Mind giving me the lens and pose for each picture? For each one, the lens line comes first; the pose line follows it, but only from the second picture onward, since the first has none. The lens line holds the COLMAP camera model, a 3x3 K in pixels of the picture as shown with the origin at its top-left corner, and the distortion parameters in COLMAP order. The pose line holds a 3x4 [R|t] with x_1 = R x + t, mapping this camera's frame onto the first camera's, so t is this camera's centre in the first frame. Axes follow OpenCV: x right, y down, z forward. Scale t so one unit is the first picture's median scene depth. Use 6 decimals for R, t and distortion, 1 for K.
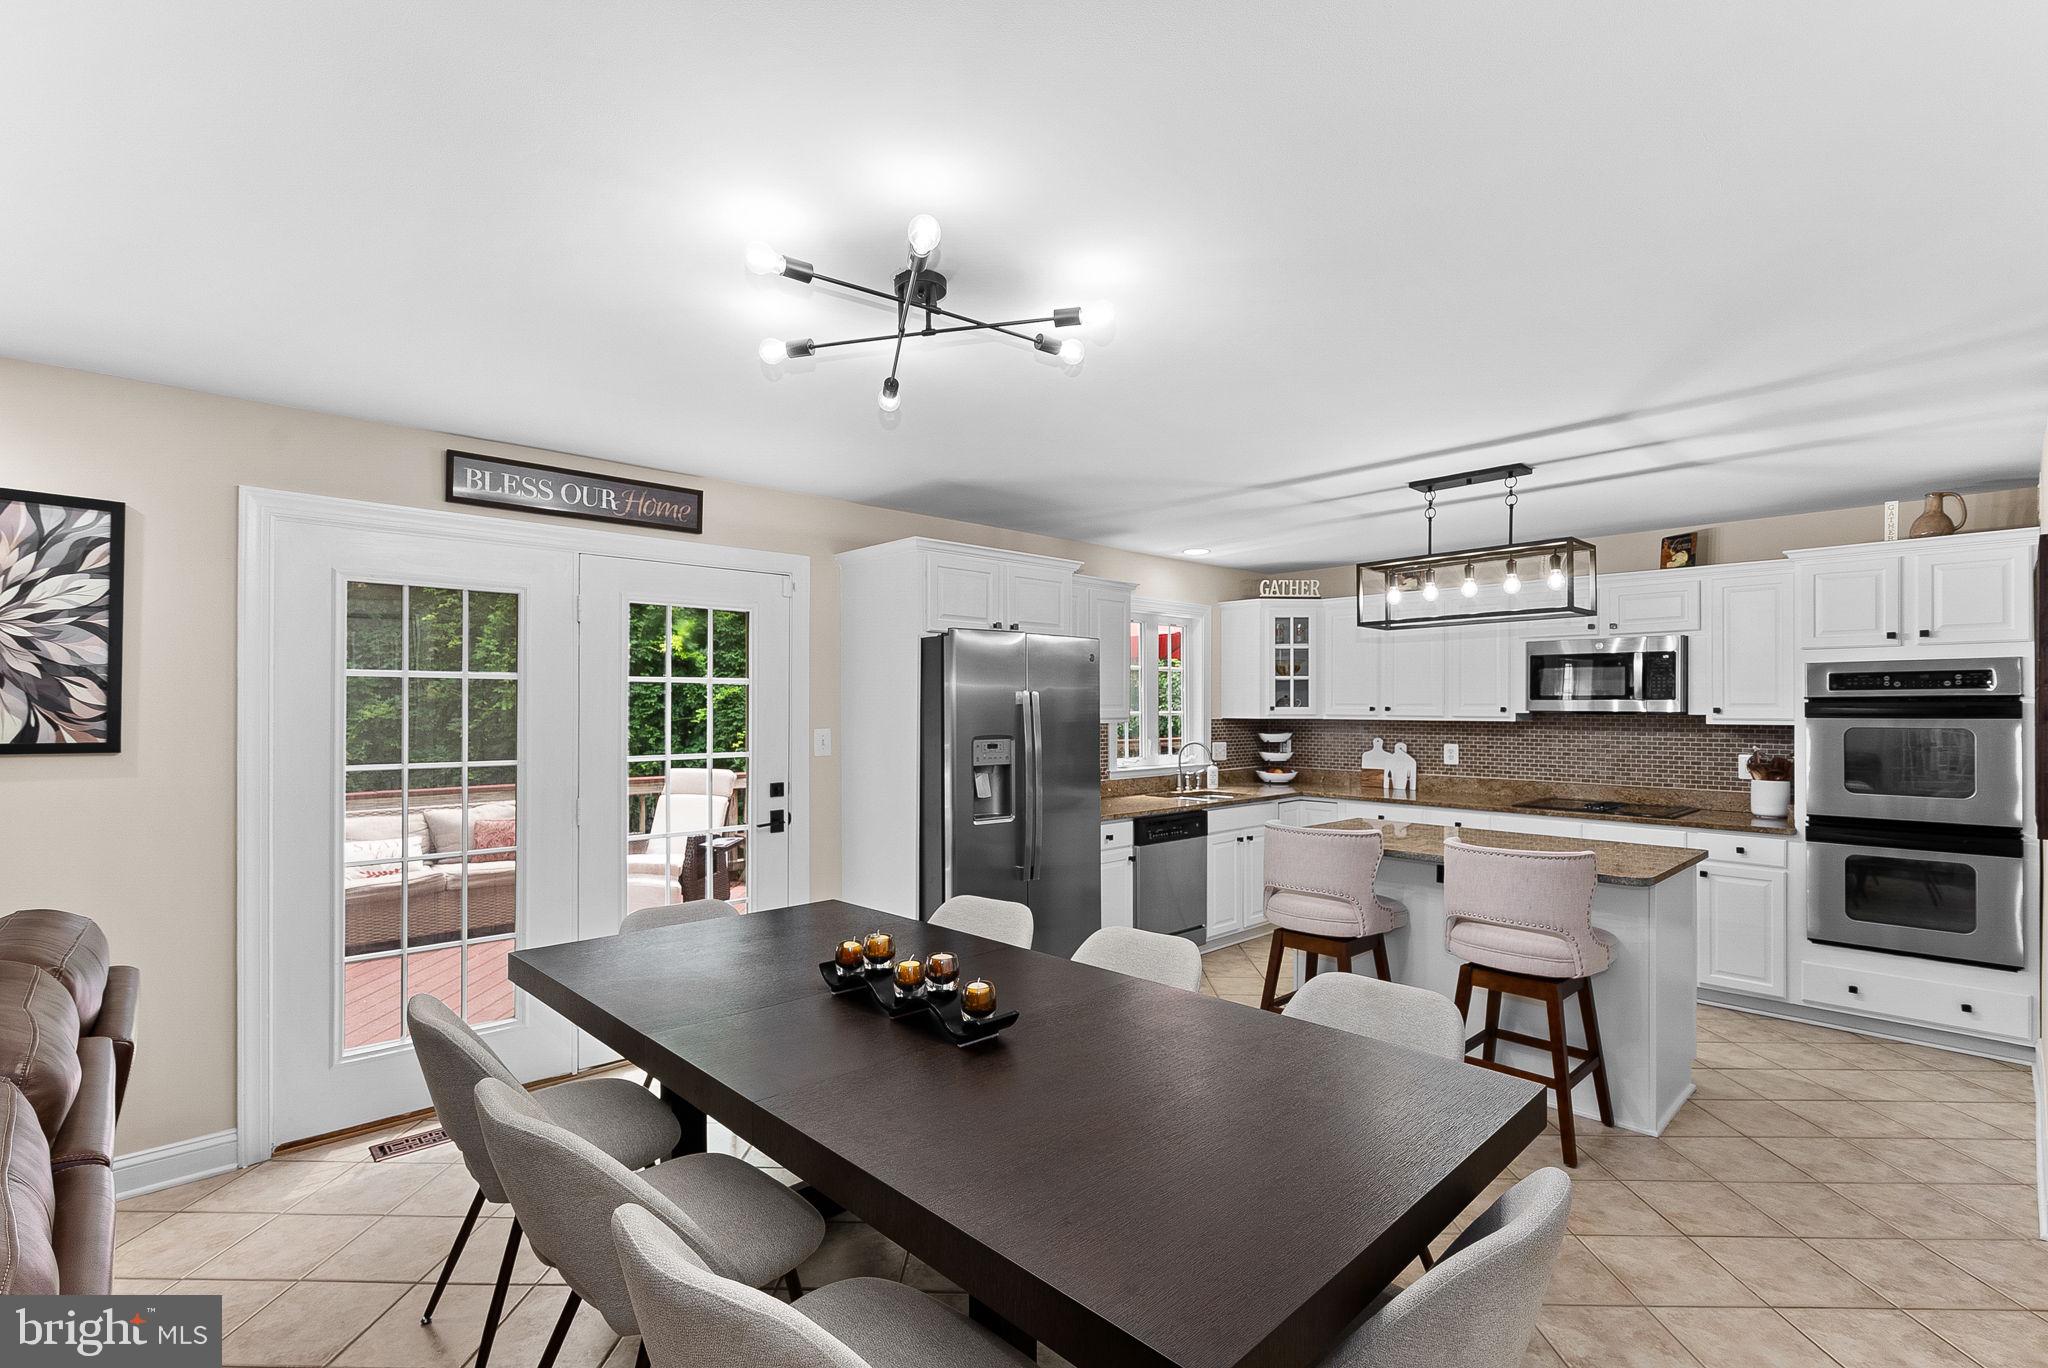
lens RADIAL K [[937.1, 0, 1028.5], [0, 937.1, 702.1], [0, 0, 1]] dist [-0.004732, 0.002986]
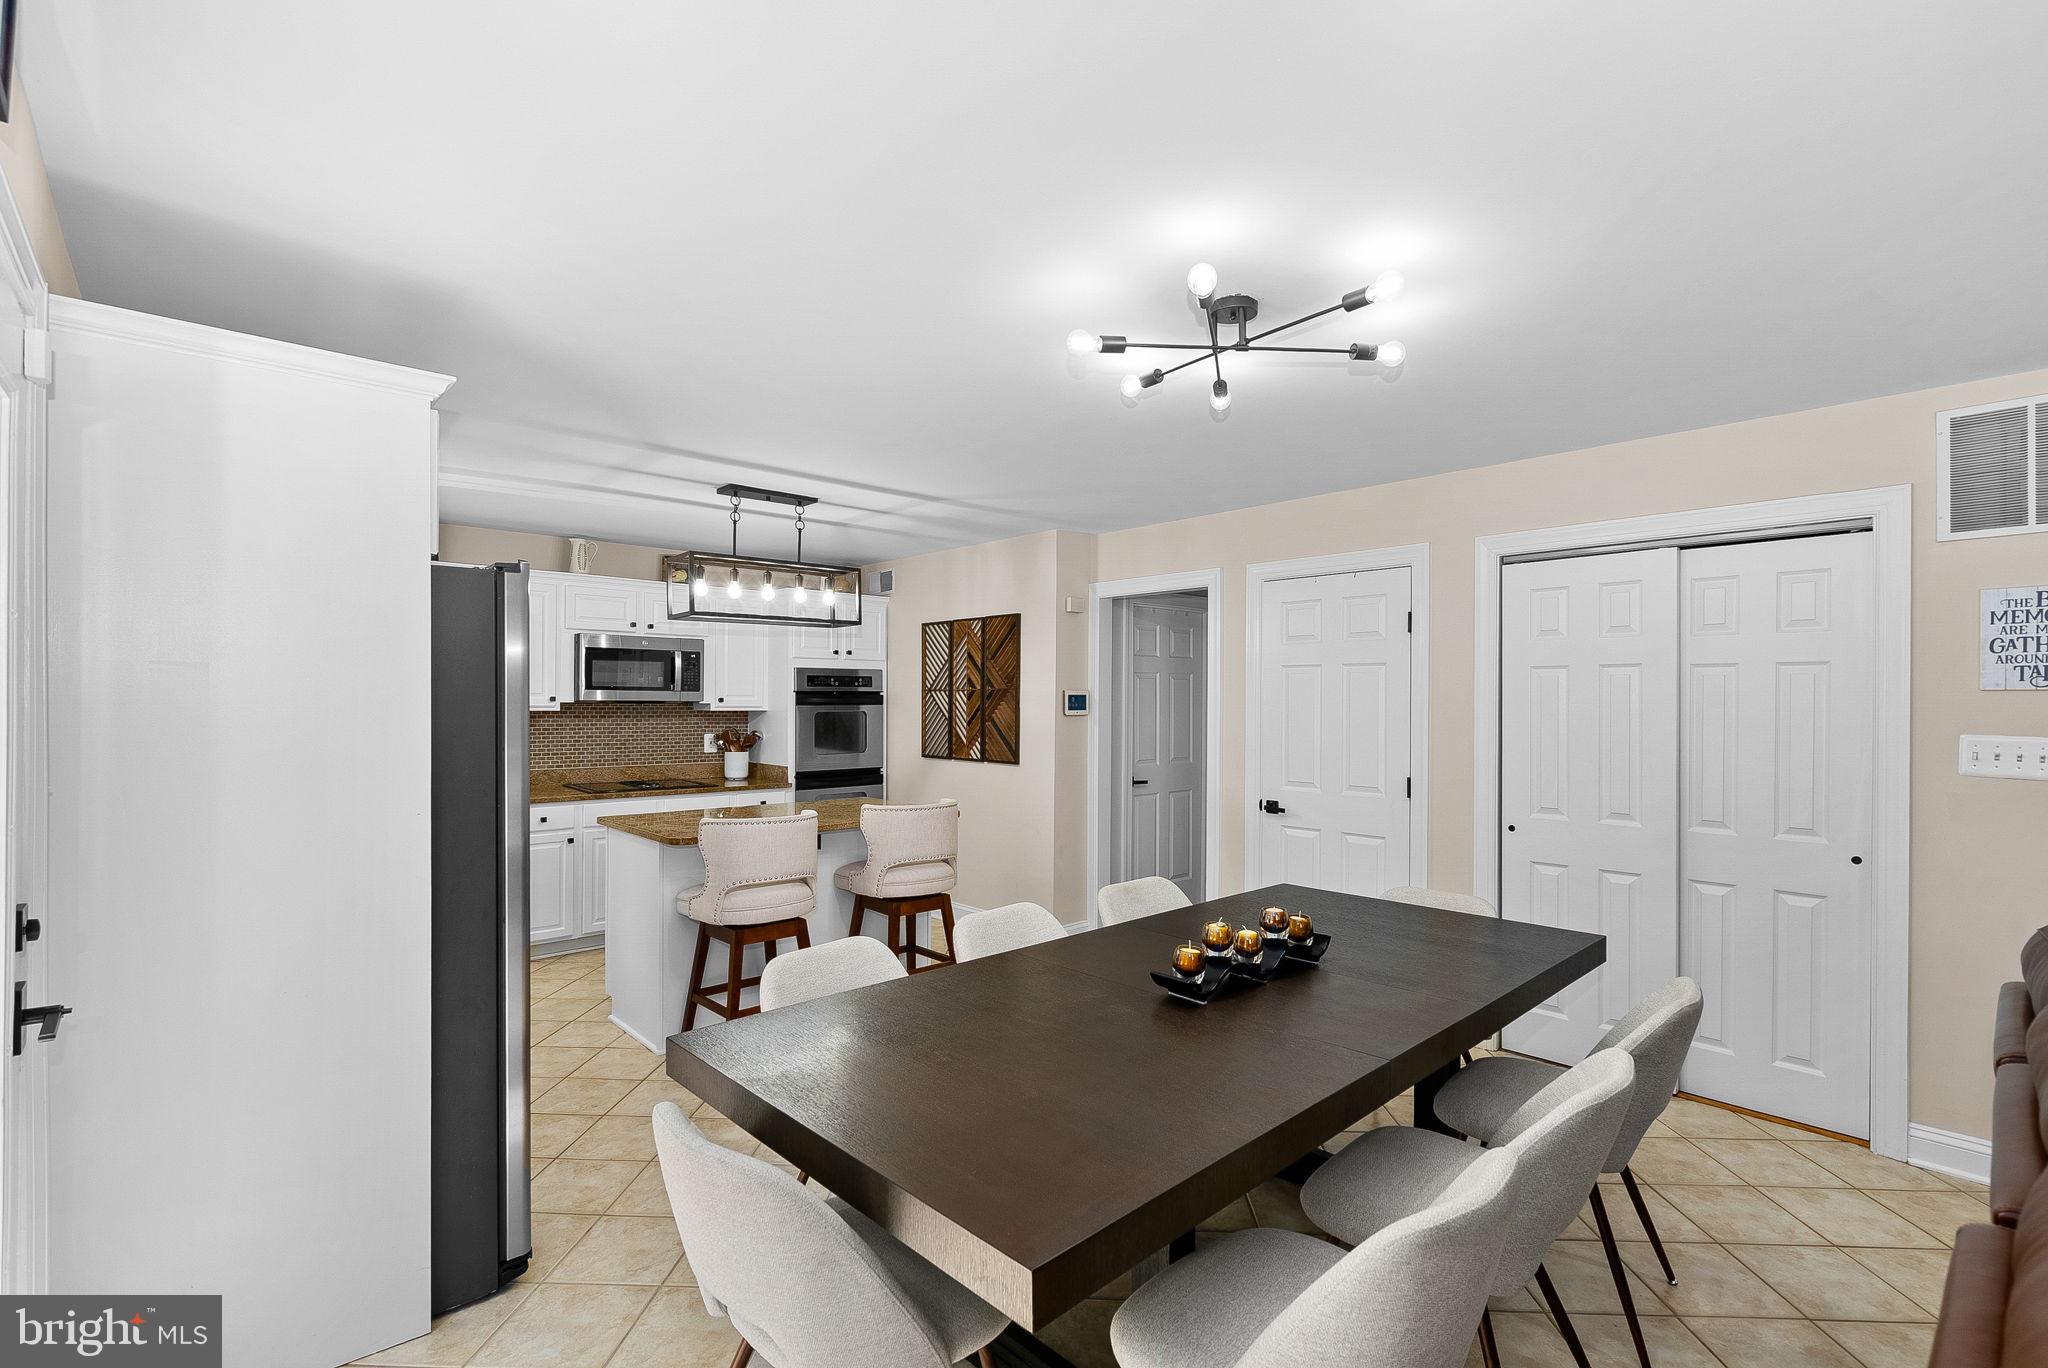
lens RADIAL K [[937.1, 0, 1013.9], [0, 937.1, 696.5], [0, 0, 1]] dist [-0.004732, 0.002986]
pose [[0.030323, 0.003382, 0.999534, -0.608013], [-0.010008, 0.999945, -0.003080, 0.004435], [-0.999490, -0.009910, 0.030355, 0.620200]]
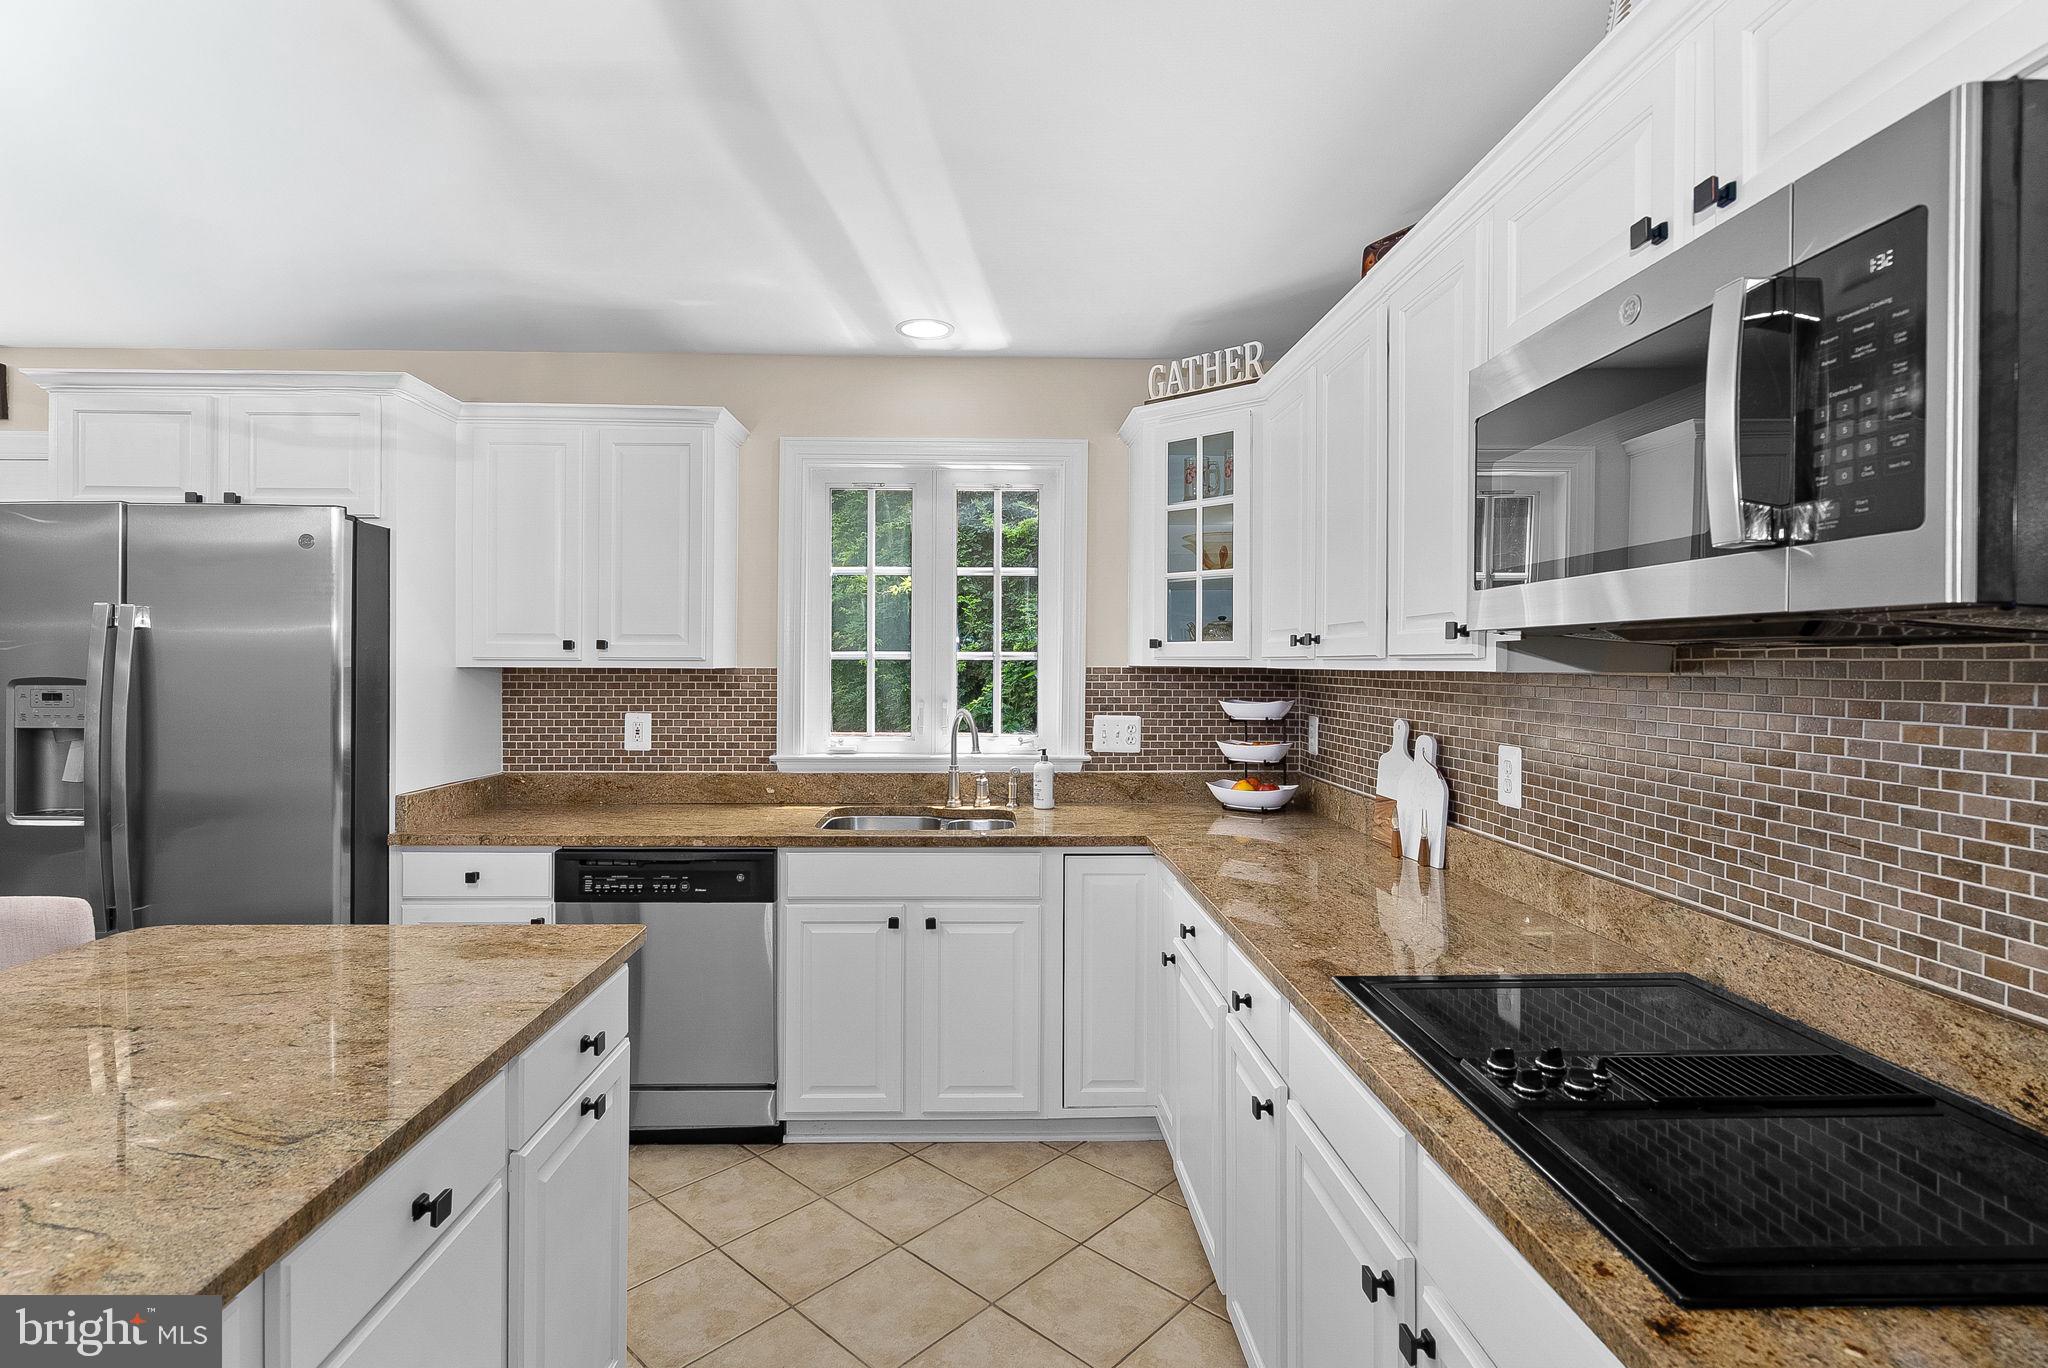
lens RADIAL K [[937.1, 0, 1009.2], [0, 937.1, 679.7], [0, 0, 1]] dist [-0.004732, 0.002986]
pose [[0.741358, 0.011548, -0.671011, 0.767025], [-0.001327, 0.999875, 0.015742, 0.024809], [0.671109, -0.010781, 0.741280, 0.918442]]
